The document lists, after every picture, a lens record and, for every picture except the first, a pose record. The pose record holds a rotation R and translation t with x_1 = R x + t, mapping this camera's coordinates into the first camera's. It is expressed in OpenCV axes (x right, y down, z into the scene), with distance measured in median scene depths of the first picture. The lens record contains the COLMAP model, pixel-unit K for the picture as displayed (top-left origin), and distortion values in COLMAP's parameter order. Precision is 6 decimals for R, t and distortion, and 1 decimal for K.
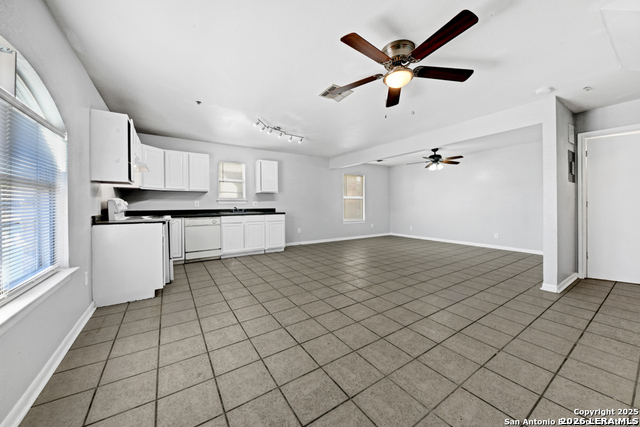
lens RADIAL K [[228.8, 0, 322.3], [0, 228.8, 205.4], [0, 0, 1]] dist [-0.000145, 0.000001]
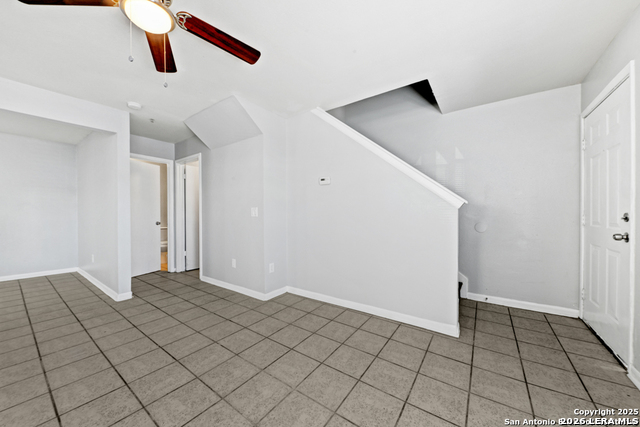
lens RADIAL K [[234.1, 0, 320.0], [0, 234.1, 213.5], [0, 0, 1]] dist [0.000240, -0.000017]
pose [[-0.348967, 0.002052, 0.937133, -0.463980], [0.009368, 0.999955, 0.001299, -0.008525], [-0.937088, 0.009233, -0.348971, 0.839325]]
